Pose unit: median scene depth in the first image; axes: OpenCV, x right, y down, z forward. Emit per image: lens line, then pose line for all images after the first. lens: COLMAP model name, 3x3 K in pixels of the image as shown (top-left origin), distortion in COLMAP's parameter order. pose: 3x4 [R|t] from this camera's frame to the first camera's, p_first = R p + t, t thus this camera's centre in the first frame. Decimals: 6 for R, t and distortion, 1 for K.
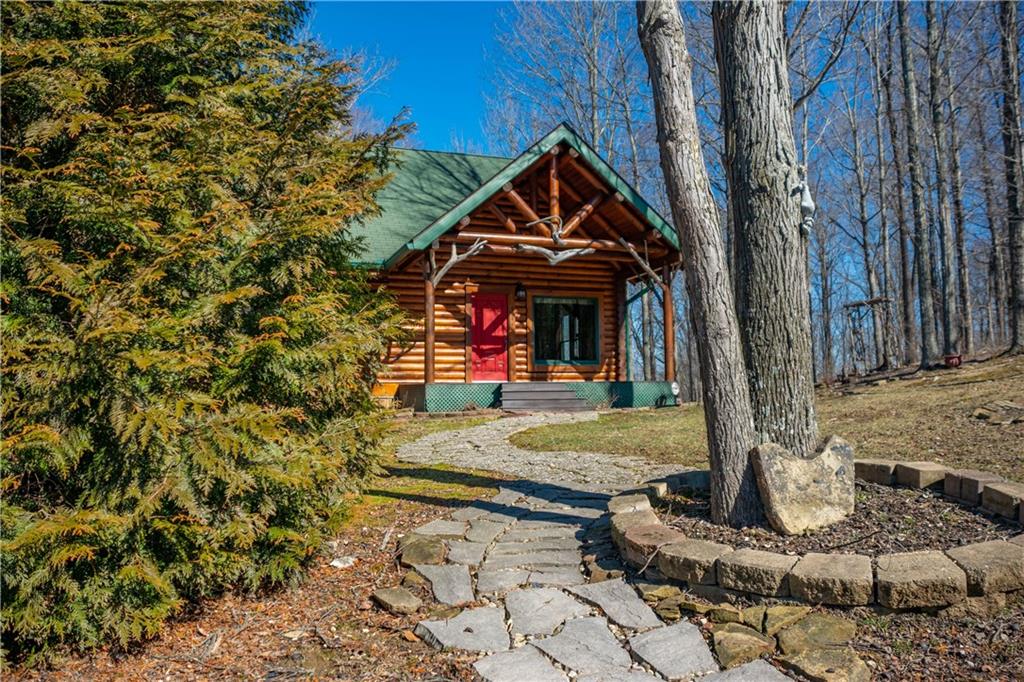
lens RADIAL K [[793.4, 0, 512.0], [0, 793.4, 341.0], [0, 0, 1]] dist [-0.172938, 0.001404]
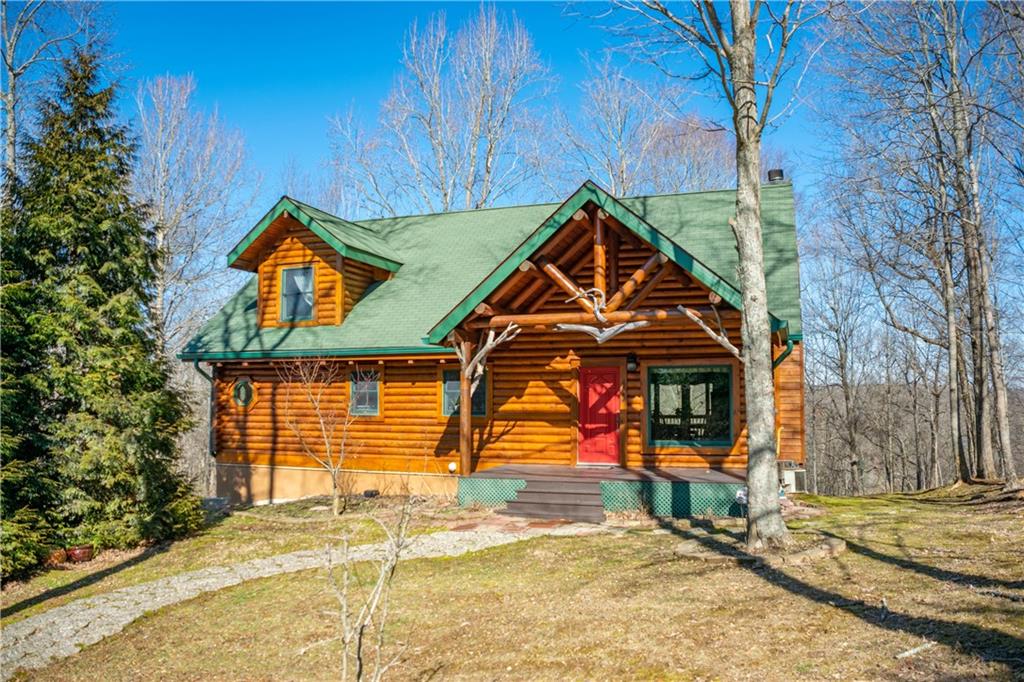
lens RADIAL K [[793.4, 0, 512.0], [0, 793.4, 341.0], [0, 0, 1]] dist [-0.172938, 0.001404]
pose [[0.775163, -0.036902, -0.630683, 0.493845], [0.034961, 0.999268, -0.015499, -0.082736], [0.630793, -0.010035, 0.775886, 0.243192]]
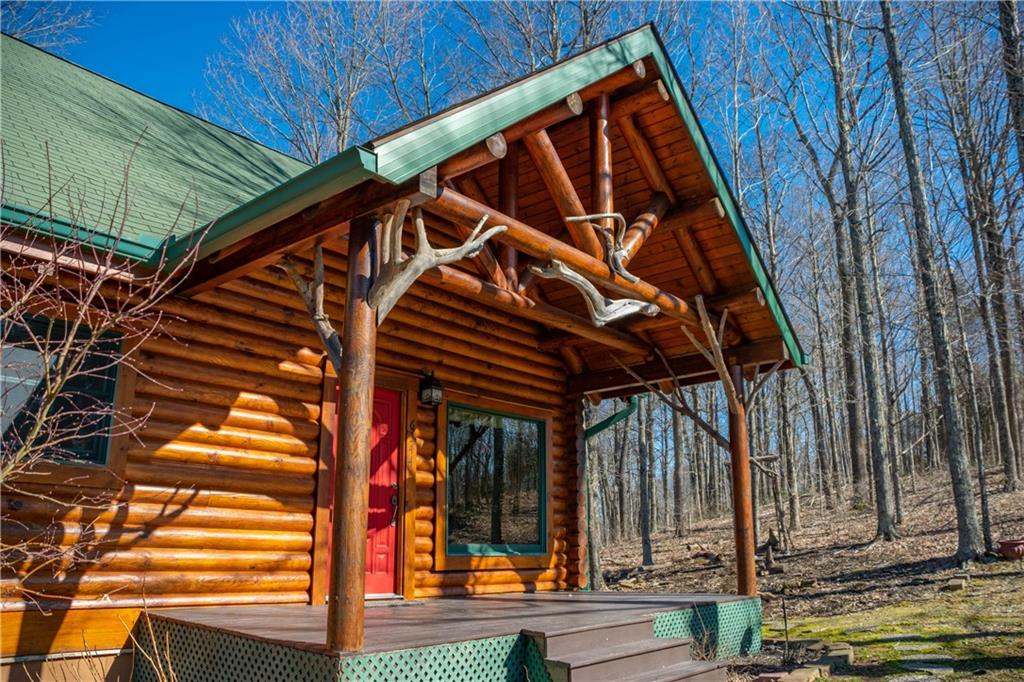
lens RADIAL K [[776.1, 0, 514.1], [0, 776.1, 359.5], [0, 0, 1]] dist [-0.099362, 0.002611]
pose [[0.860918, 0.132335, 0.491231, -0.177348], [-0.044585, 0.981487, -0.186268, 0.001178], [-0.506787, 0.138460, 0.850880, 0.625127]]
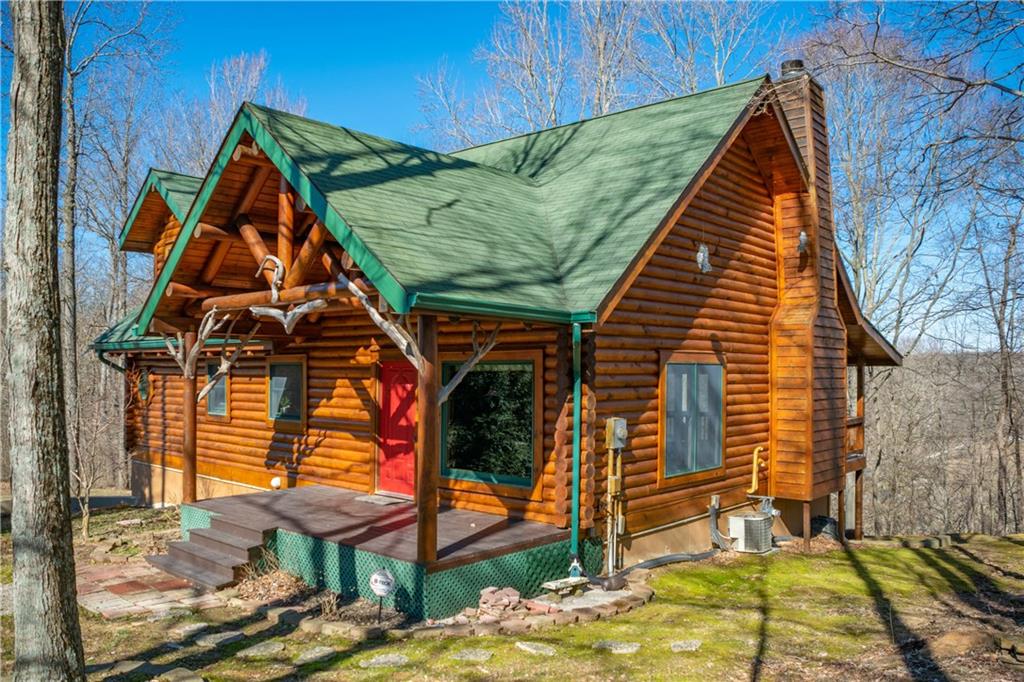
lens RADIAL K [[795.3, 0, 512.0], [0, 795.3, 341.0], [0, 0, 1]] dist [-0.124153, 0.000401]
pose [[0.491255, -0.020236, -0.870781, 0.623677], [0.050156, 0.998728, 0.005086, -0.078869], [0.869571, -0.046173, 0.491645, 0.792381]]
